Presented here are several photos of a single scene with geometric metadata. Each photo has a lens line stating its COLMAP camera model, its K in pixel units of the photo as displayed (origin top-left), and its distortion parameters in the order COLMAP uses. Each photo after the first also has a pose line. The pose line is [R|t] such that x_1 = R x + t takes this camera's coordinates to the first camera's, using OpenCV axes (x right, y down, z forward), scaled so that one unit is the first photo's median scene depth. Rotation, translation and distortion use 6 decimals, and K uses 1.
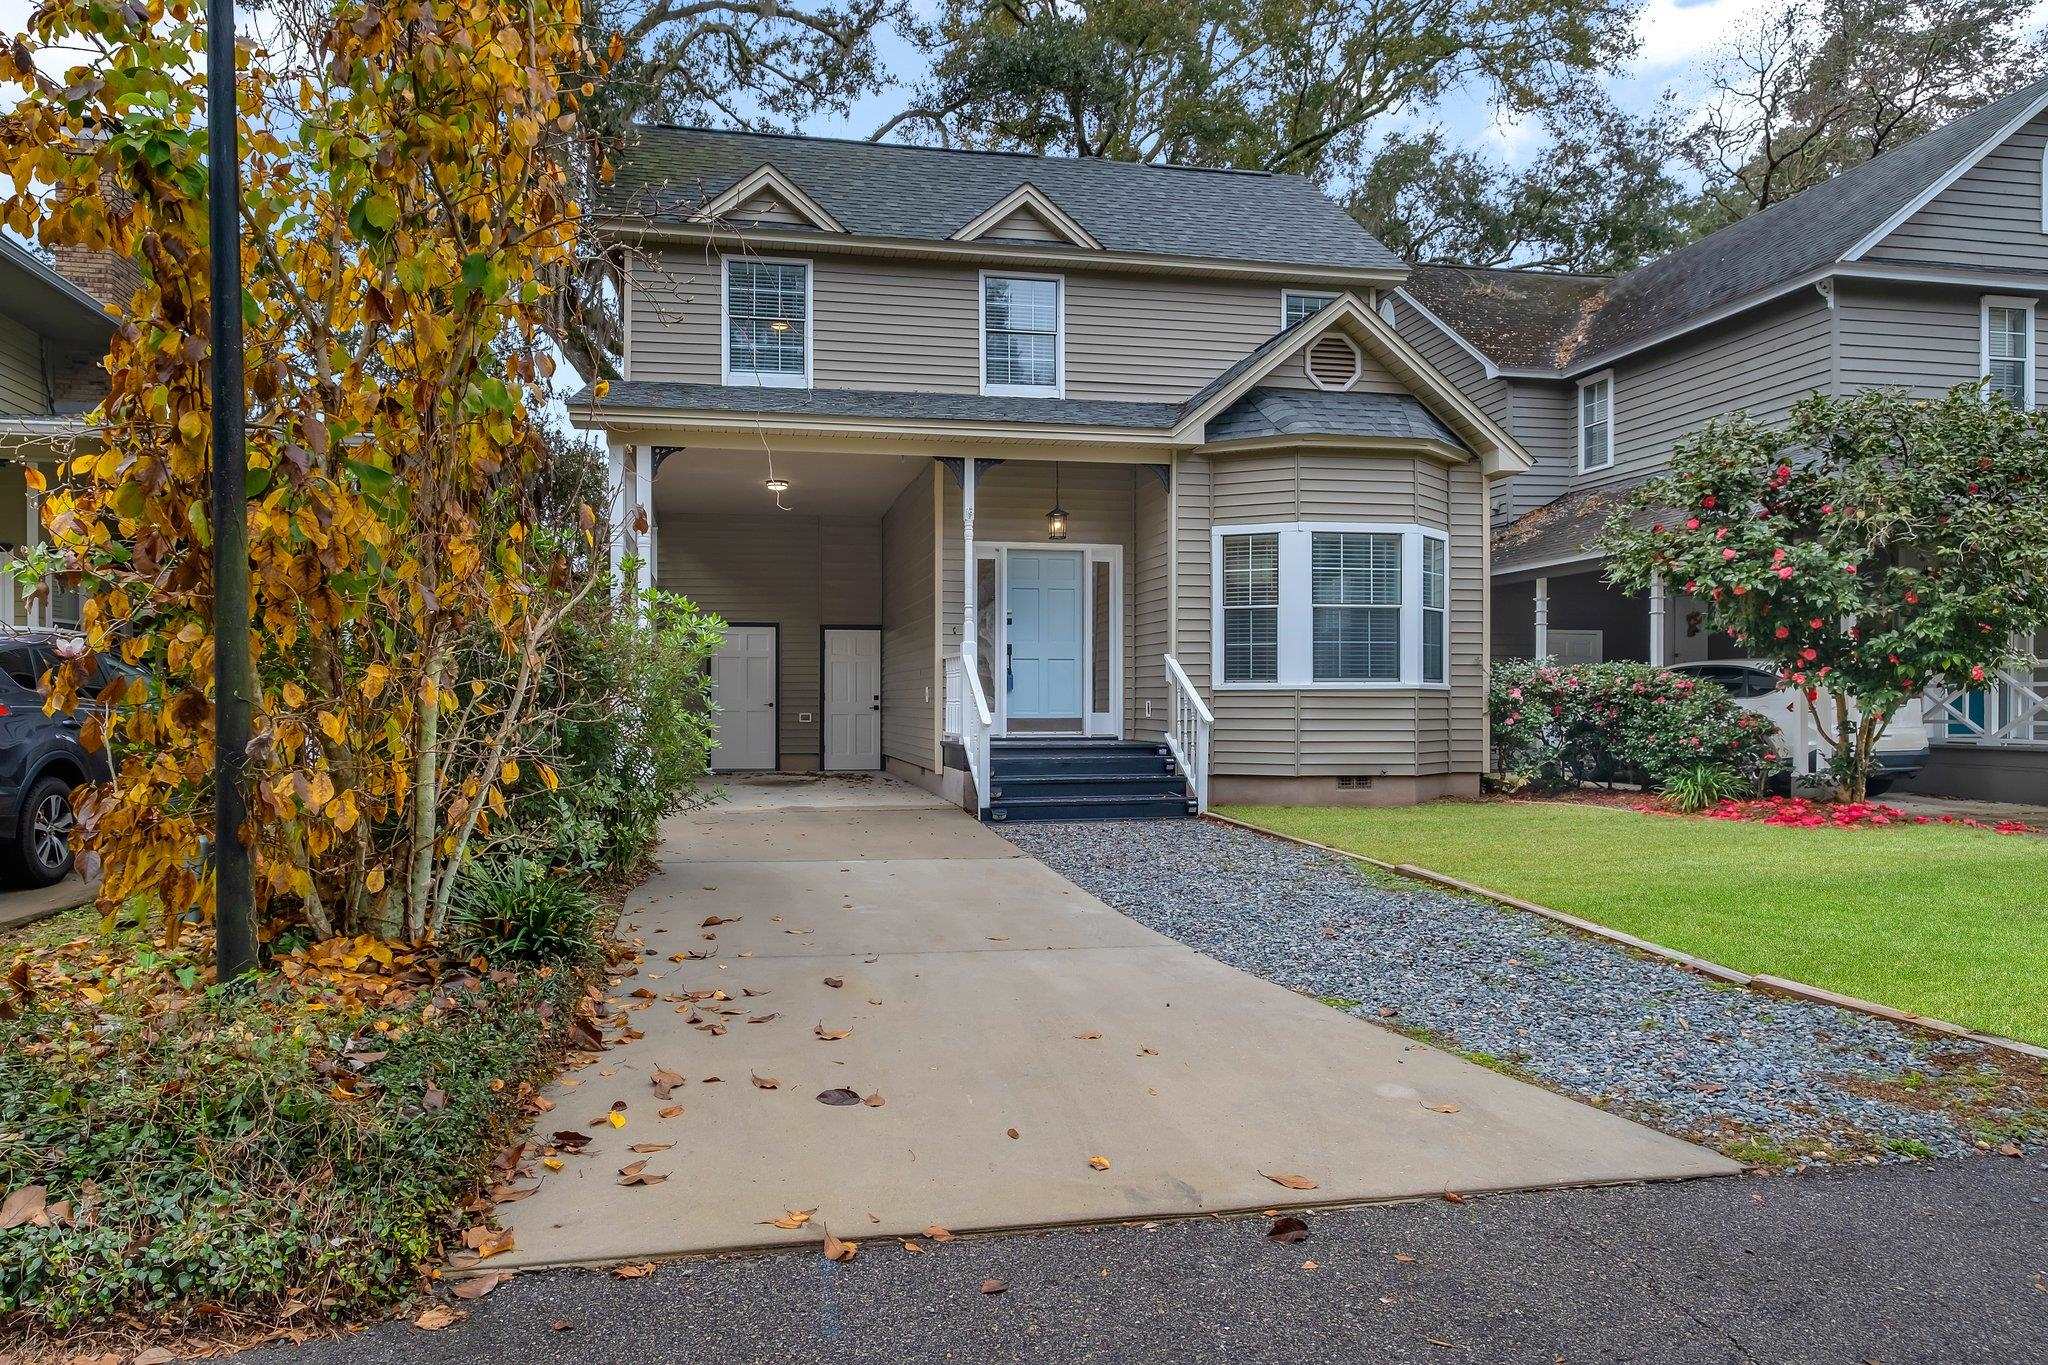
lens RADIAL K [[1294.3, 0, 1019.9], [0, 1294.3, 696.1], [0, 0, 1]] dist [-0.004630, -0.001001]
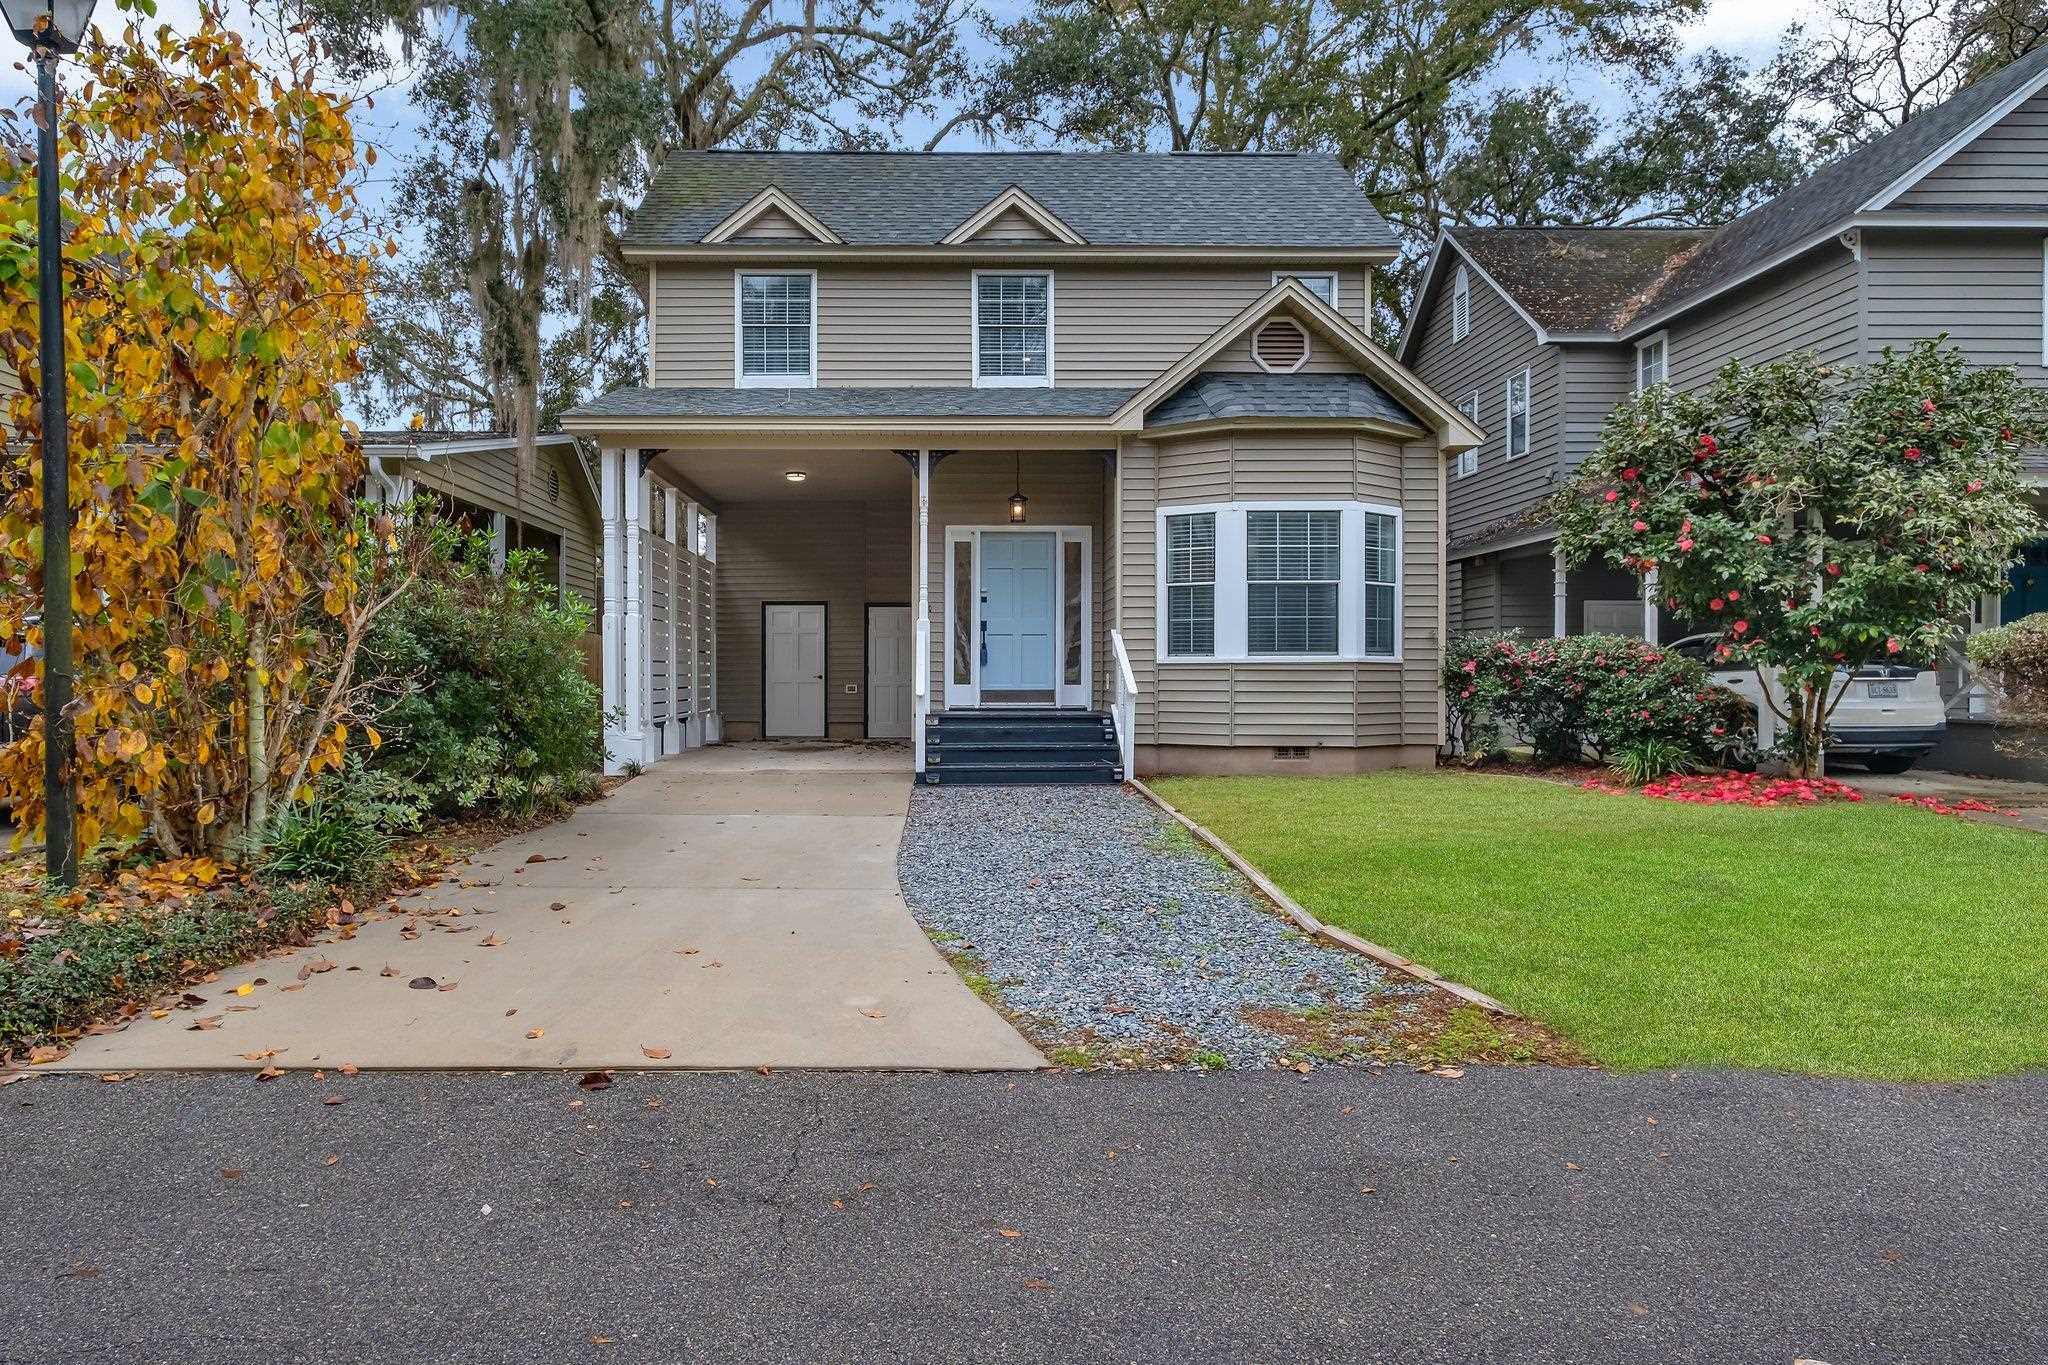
lens RADIAL K [[1298.6, 0, 1021.8], [0, 1298.6, 672.0], [0, 0, 1]] dist [-0.009202, 0.010110]
pose [[0.985160, -0.000194, -0.171637, 0.215938], [0.000780, 0.999994, 0.003344, -0.001435], [0.171635, -0.003428, 0.985155, -0.054747]]
